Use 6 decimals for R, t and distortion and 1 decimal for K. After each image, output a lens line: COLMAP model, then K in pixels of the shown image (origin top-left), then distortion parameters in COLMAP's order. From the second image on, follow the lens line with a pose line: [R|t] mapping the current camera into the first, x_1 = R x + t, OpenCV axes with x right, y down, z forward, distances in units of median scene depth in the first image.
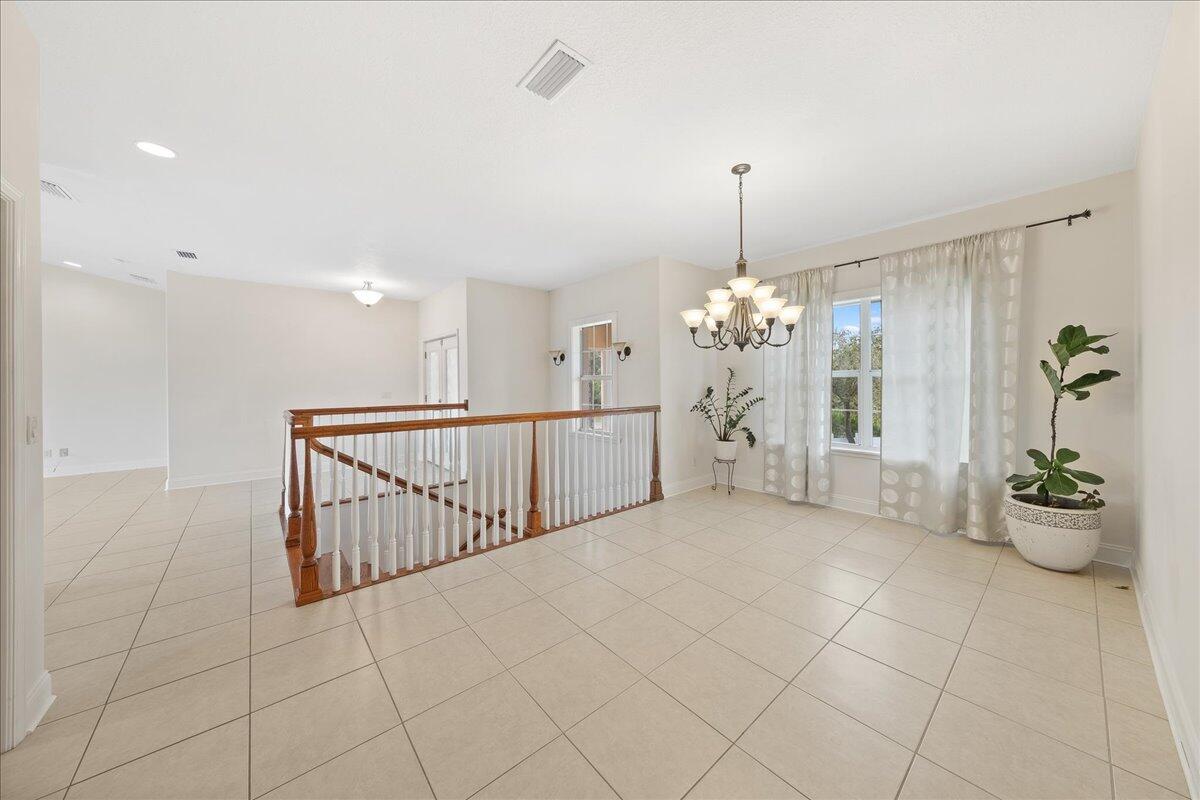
lens RADIAL K [[405.6, 0, 602.8], [0, 405.6, 382.8], [0, 0, 1]] dist [0.009022, -0.000016]
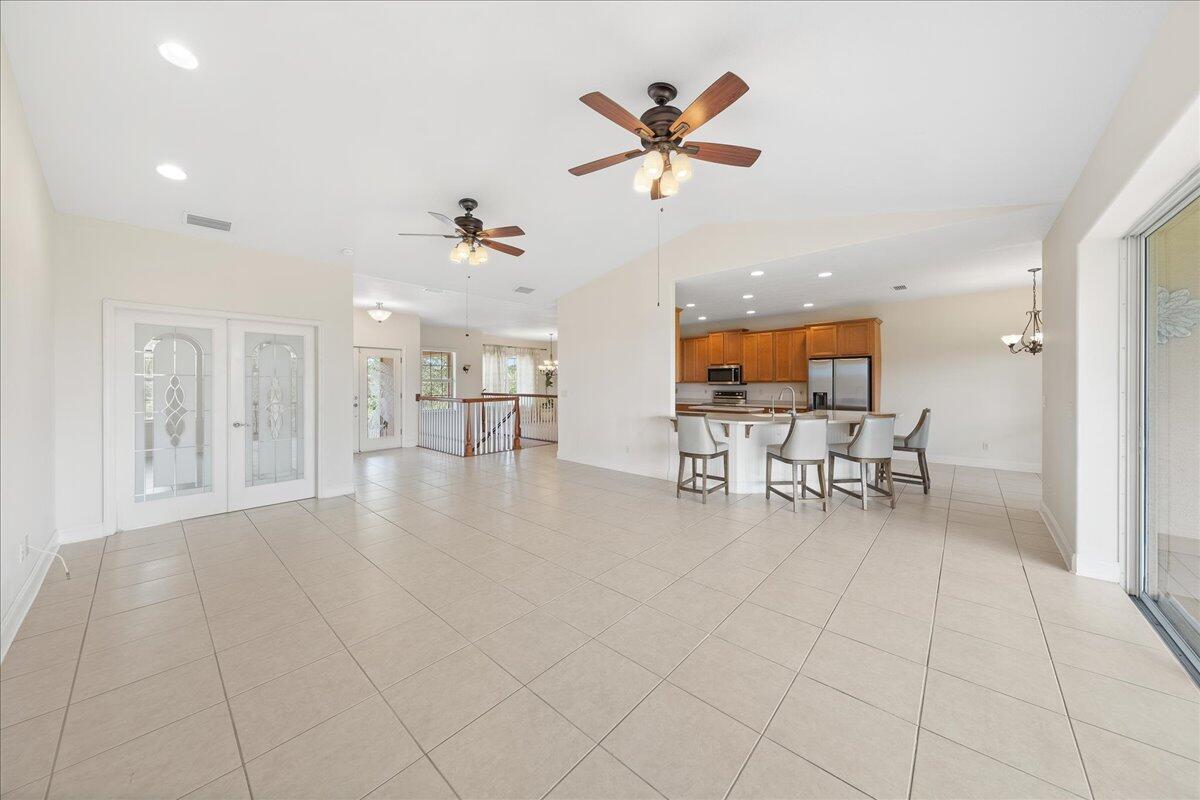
lens RADIAL K [[405.6, 0, 602.8], [0, 405.6, 382.8], [0, 0, 1]] dist [0.009022, -0.000016]
pose [[-0.132224, 0.005562, 0.991204, -2.995301], [0.005596, 0.999973, -0.004865, 0.016127], [-0.991204, 0.004904, -0.132252, 0.761562]]
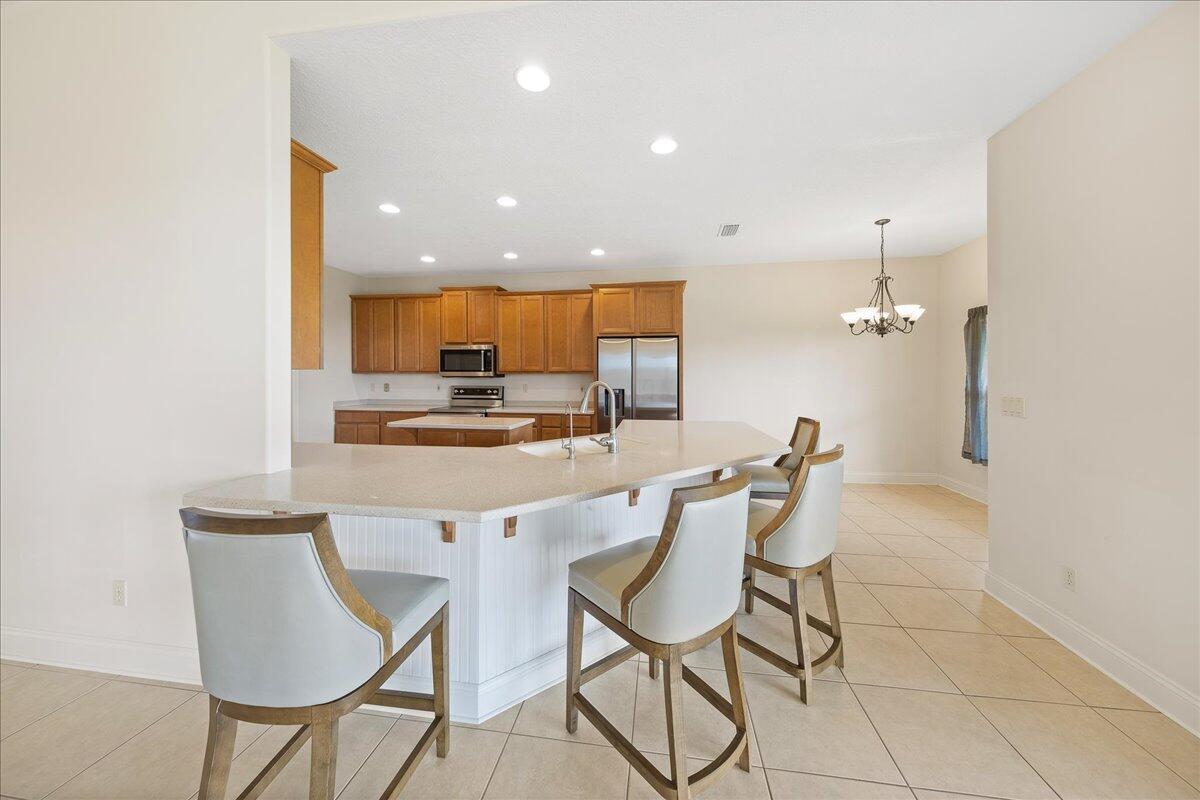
lens RADIAL K [[405.6, 0, 602.8], [0, 405.6, 382.8], [0, 0, 1]] dist [0.009022, -0.000016]
pose [[-0.655943, -0.013715, 0.754685, -2.110955], [0.003144, 0.999777, 0.020901, 0.012136], [-0.754803, 0.016083, -0.655754, 0.315871]]
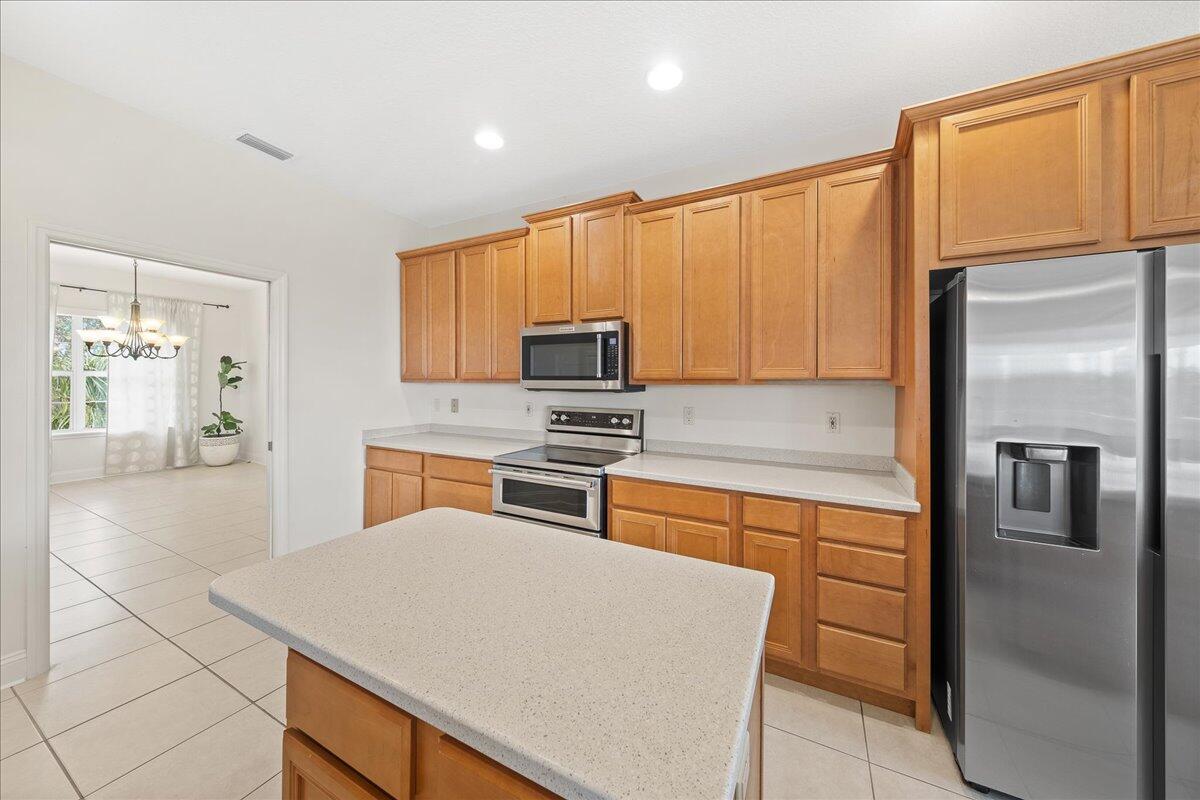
lens RADIAL K [[405.6, 0, 602.8], [0, 405.6, 382.8], [0, 0, 1]] dist [0.009022, -0.000016]
pose [[-0.369945, 0.001205, 0.929053, -1.356231], [-0.001388, 0.999997, -0.001850, 0.007707], [-0.929053, -0.001974, -0.369942, -0.070793]]
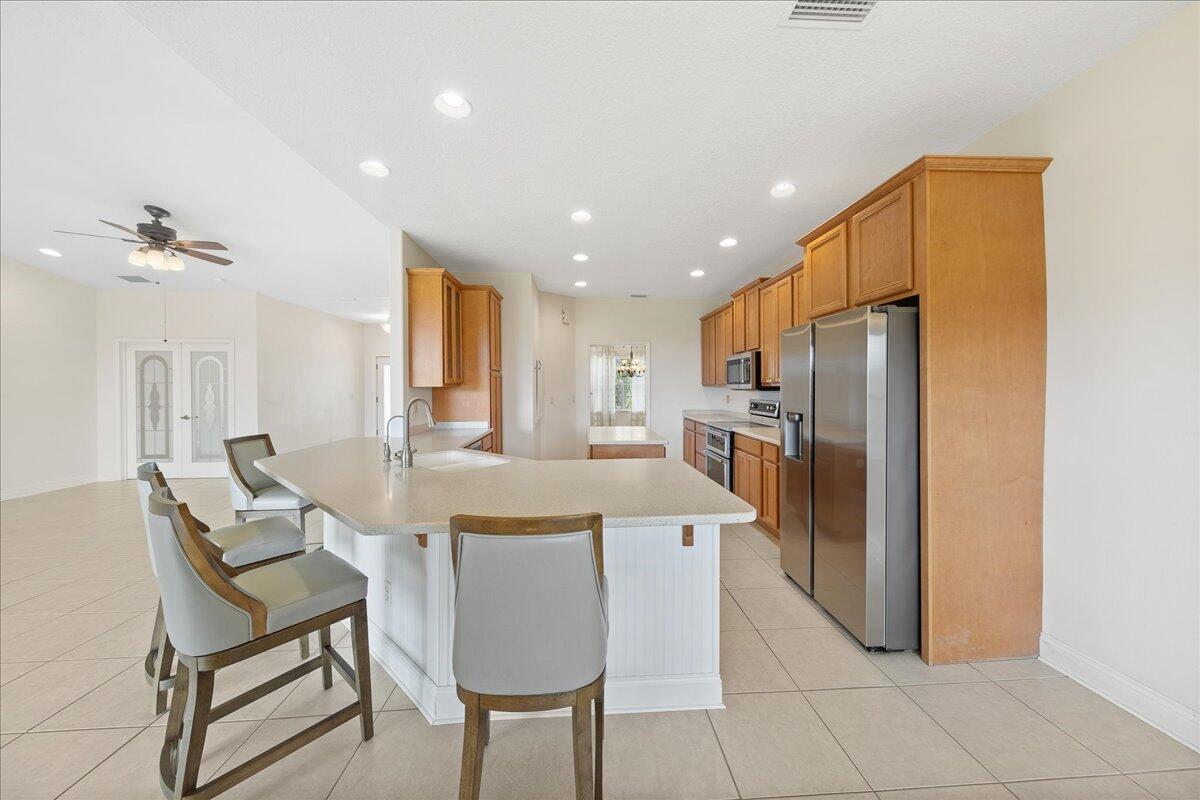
lens RADIAL K [[403.4, 0, 605.8], [0, 403.4, 389.5], [0, 0, 1]] dist [0.011769, 0.000033]
pose [[0.604276, -0.003139, 0.796769, -1.979899], [0.004356, 0.999990, 0.000637, 0.016220], [-0.796763, 0.003086, 0.604283, -0.728554]]
